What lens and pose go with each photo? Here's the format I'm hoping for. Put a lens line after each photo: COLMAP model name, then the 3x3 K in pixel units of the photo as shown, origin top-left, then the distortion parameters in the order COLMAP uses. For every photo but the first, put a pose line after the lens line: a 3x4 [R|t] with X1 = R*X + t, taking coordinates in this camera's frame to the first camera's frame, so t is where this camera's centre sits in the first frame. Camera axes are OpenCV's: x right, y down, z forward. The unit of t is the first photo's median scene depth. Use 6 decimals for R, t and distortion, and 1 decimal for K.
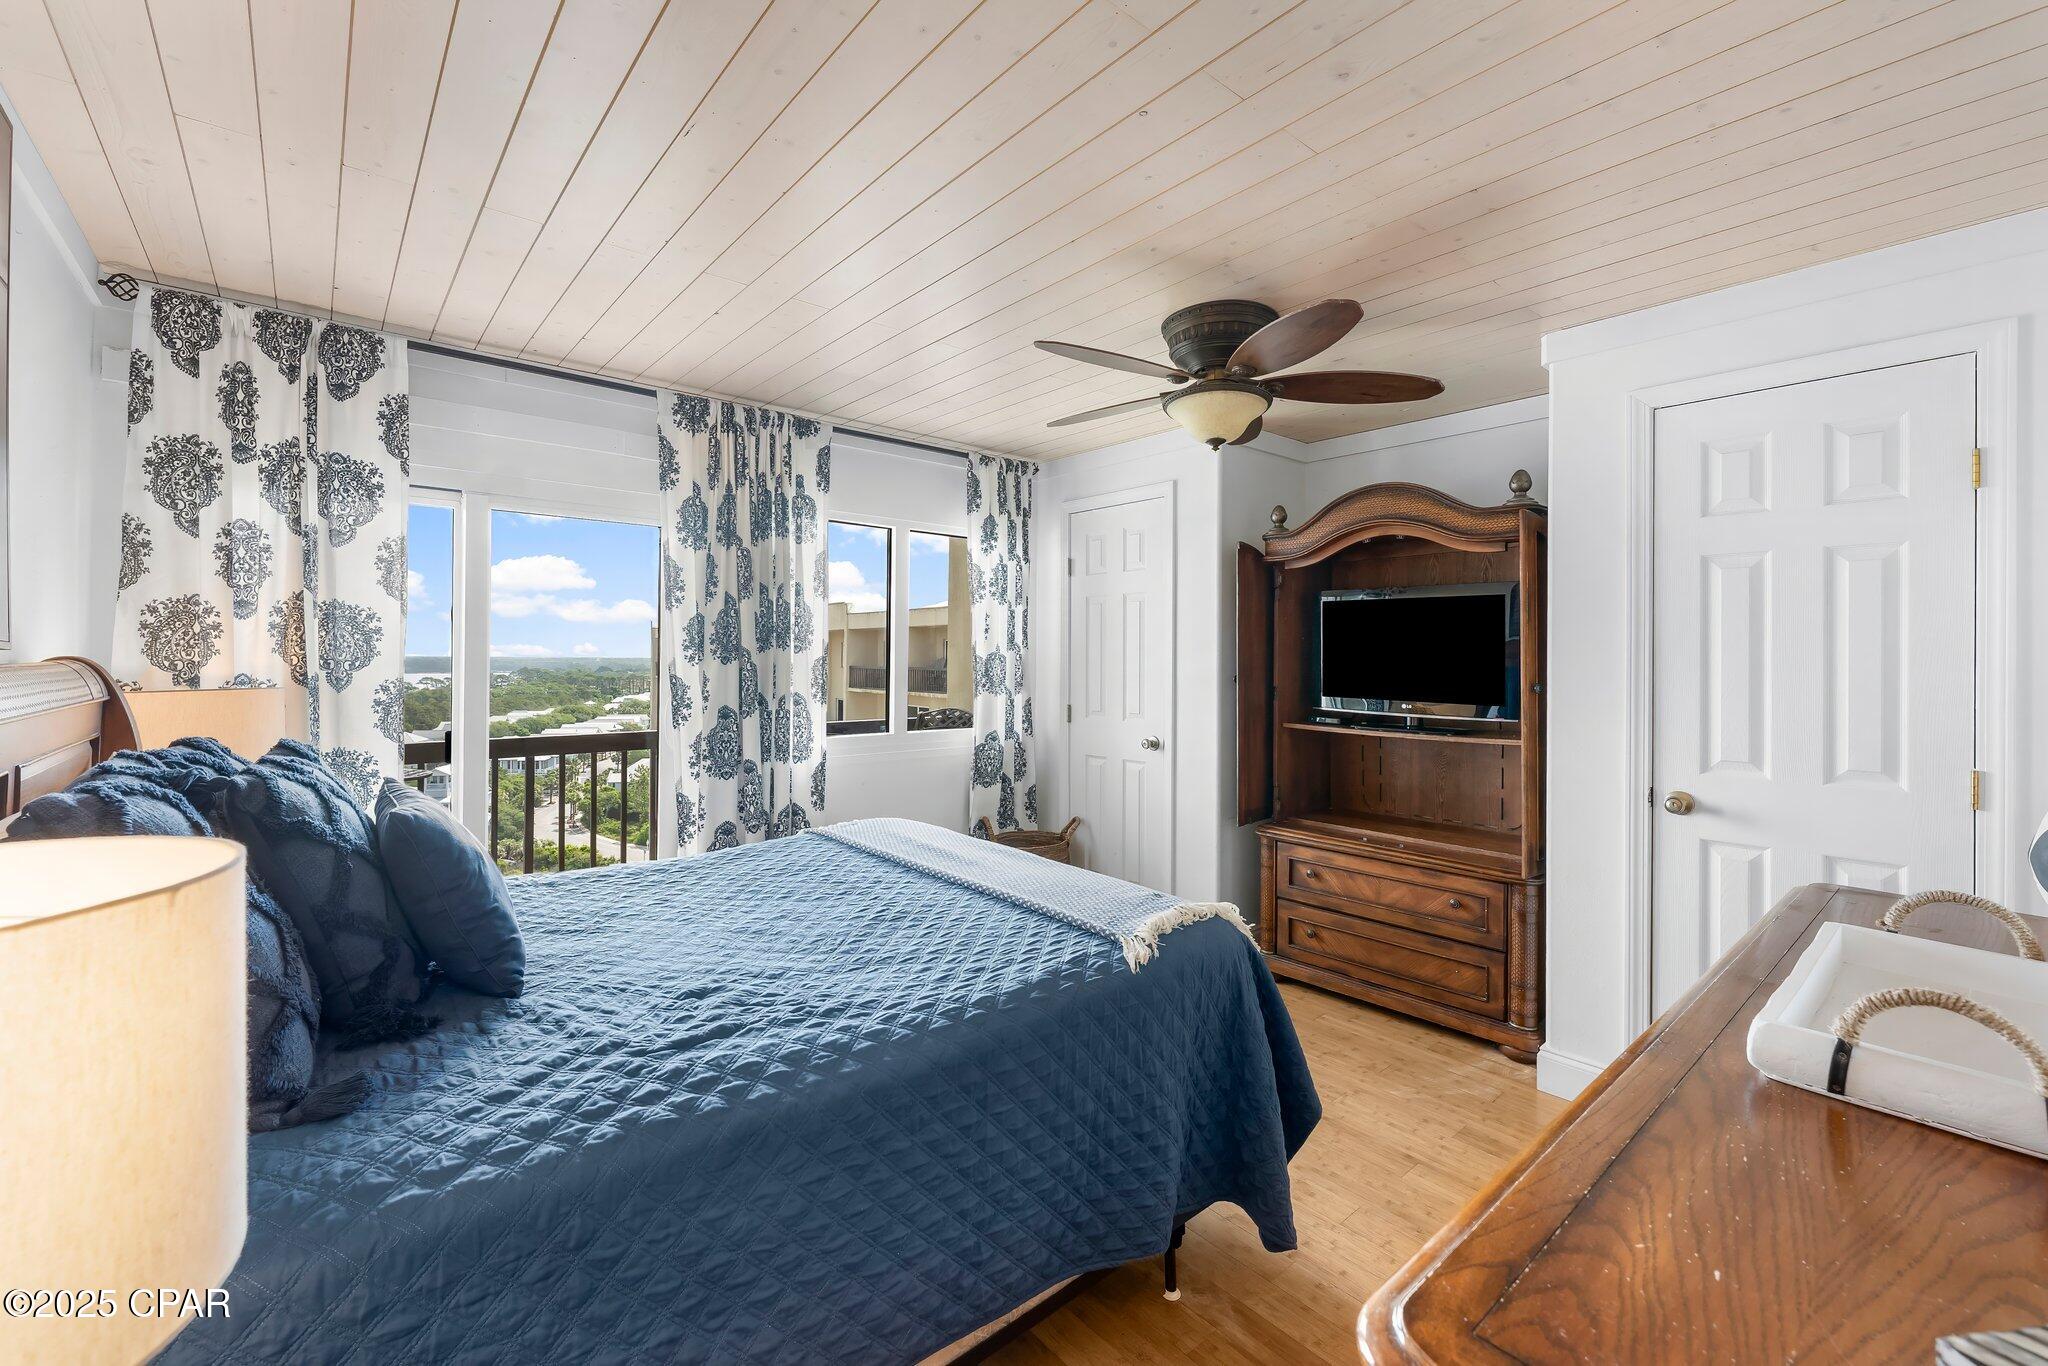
lens RADIAL K [[841.6, 0, 1022.7], [0, 841.6, 651.3], [0, 0, 1]] dist [-0.000473, -0.000052]
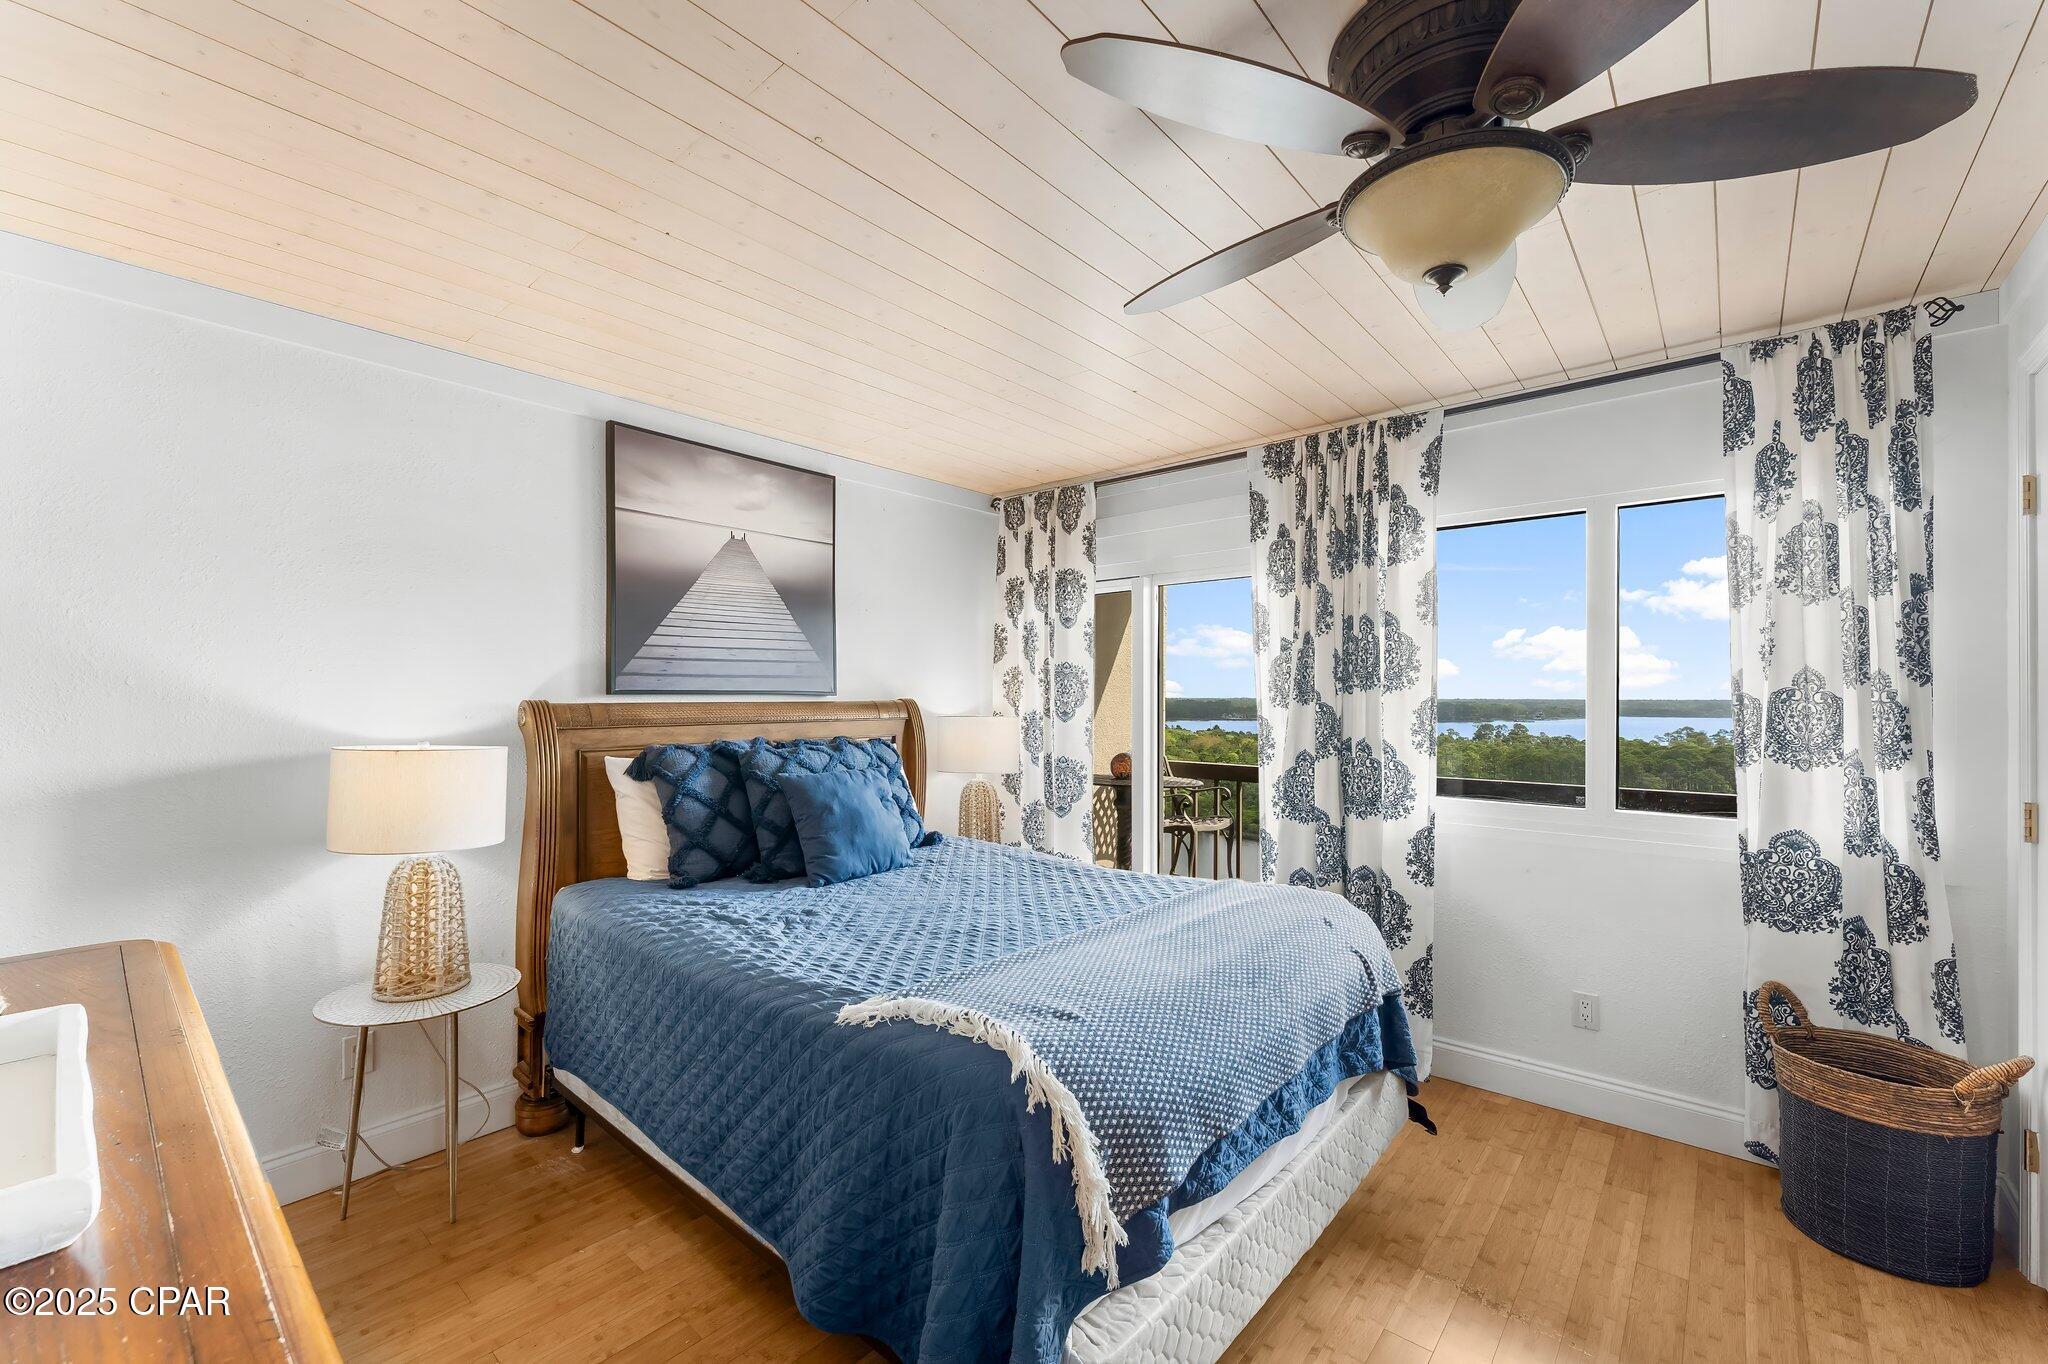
lens RADIAL K [[837.0, 0, 1016.4], [0, 837.0, 692.7], [0, 0, 1]] dist [0.000625, -0.000305]
pose [[0.142240, -0.010428, -0.989777, 0.545557], [0.006756, 0.999931, -0.009565, 0.006997], [0.989809, -0.005326, 0.142301, 0.524043]]
